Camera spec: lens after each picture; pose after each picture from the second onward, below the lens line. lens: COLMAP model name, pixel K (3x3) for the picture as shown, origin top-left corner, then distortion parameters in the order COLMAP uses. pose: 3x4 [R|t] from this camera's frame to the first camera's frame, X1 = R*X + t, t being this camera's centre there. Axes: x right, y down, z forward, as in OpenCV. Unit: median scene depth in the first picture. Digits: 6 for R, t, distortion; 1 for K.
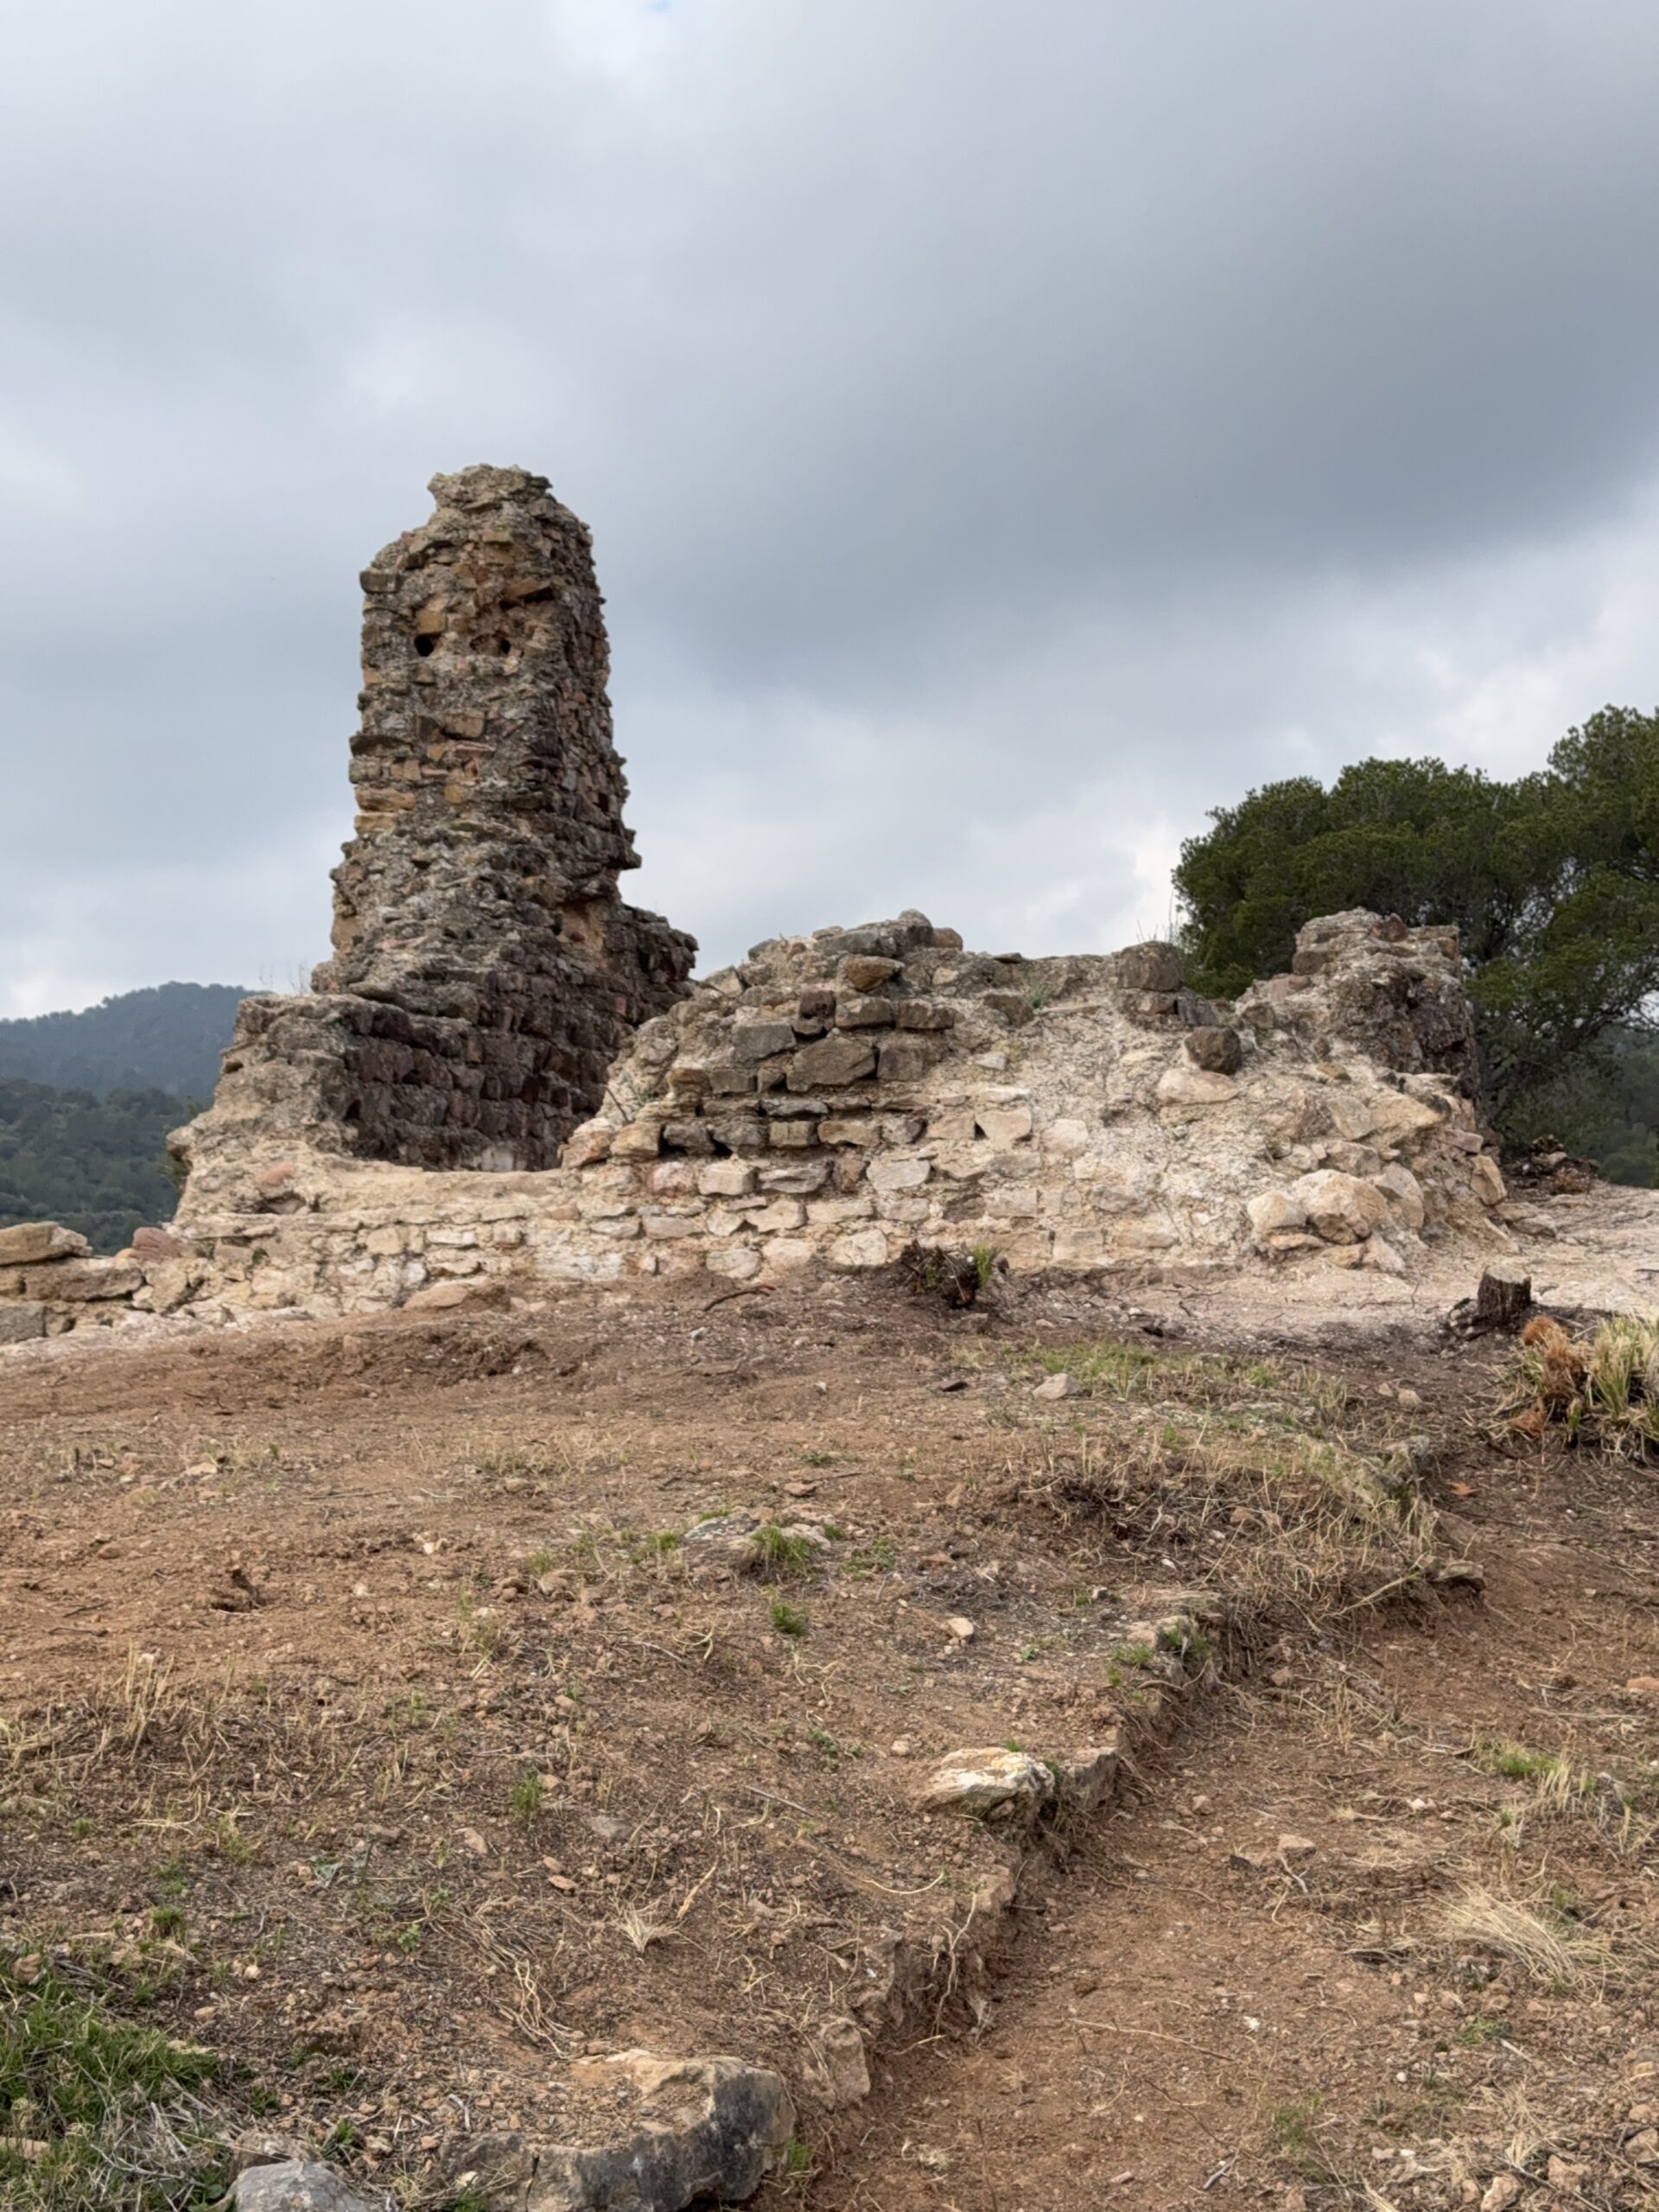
lens RADIAL K [[3103.8, 0, 829.0], [0, 3103.8, 1101.8], [0, 0, 1]] dist [0.168627, 0.000000]
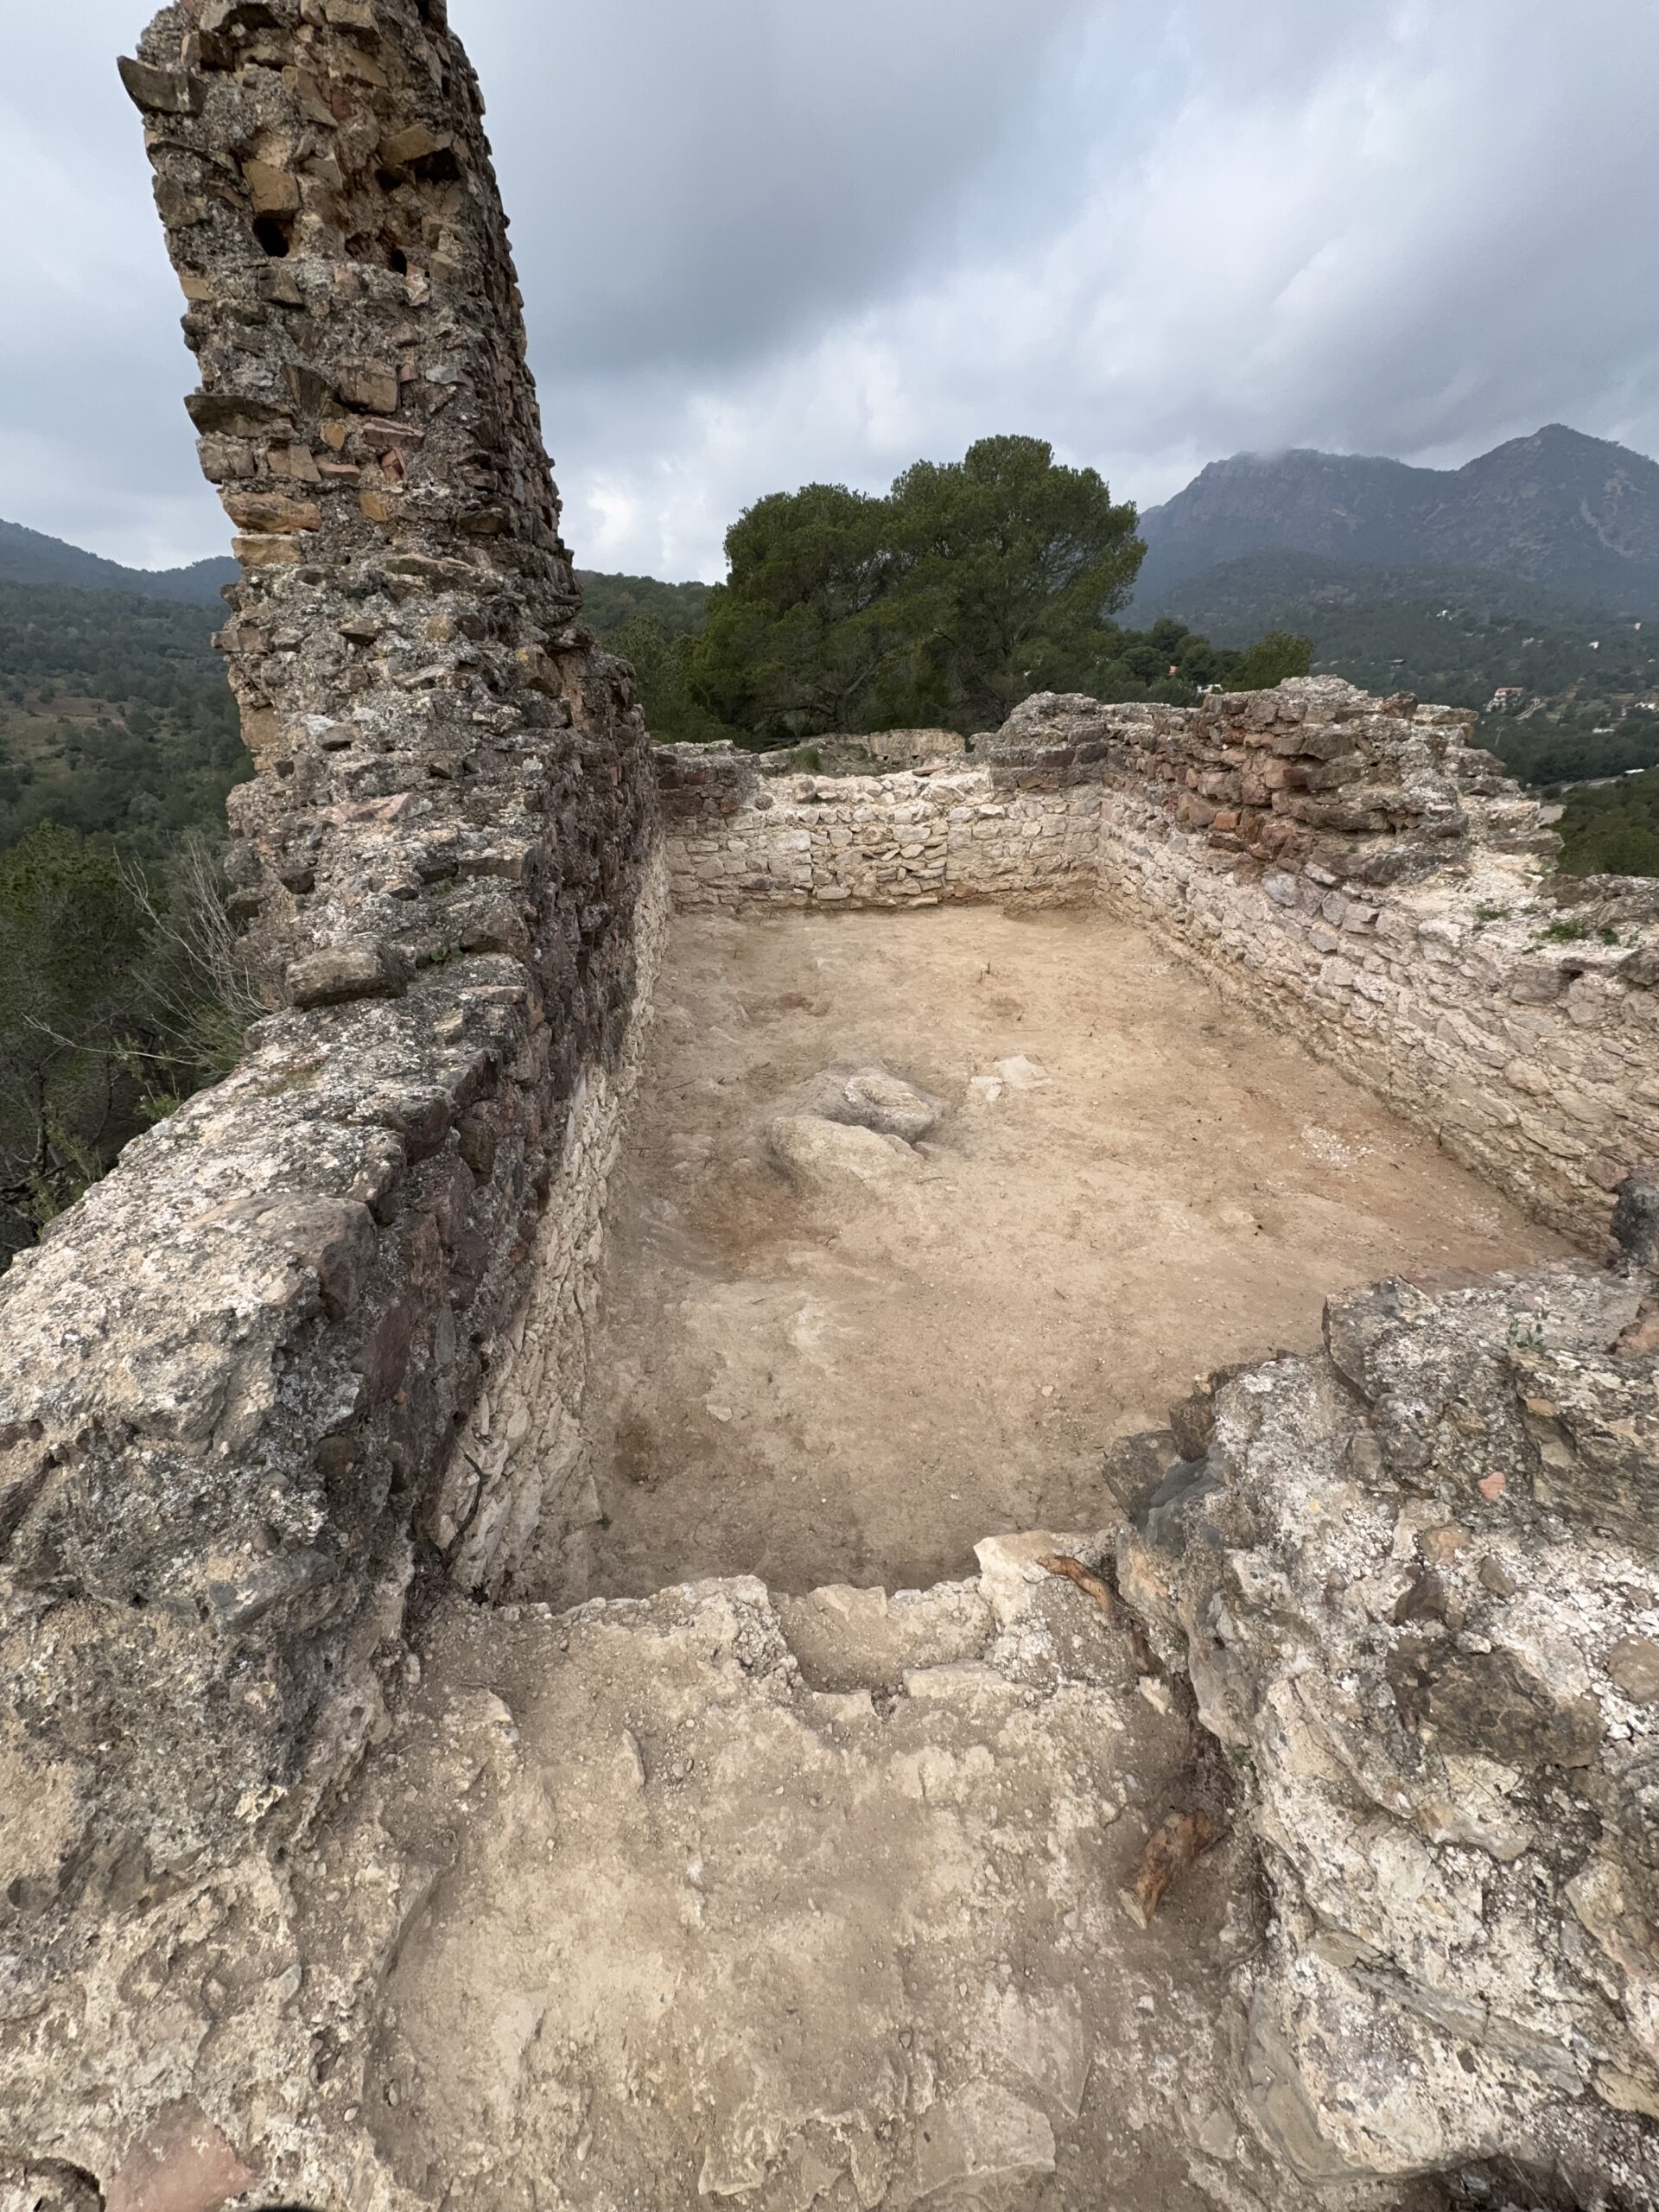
lens RADIAL K [[878.7, 0, 831.0], [0, 878.7, 1107.1], [0, 0, 1]] dist [-0.000589, 0.000160]
pose [[0.947442, -0.147958, 0.283657, -0.098373], [-0.010554, 0.871695, 0.489936, -0.077913], [-0.319752, -0.467180, 0.824319, 0.729524]]
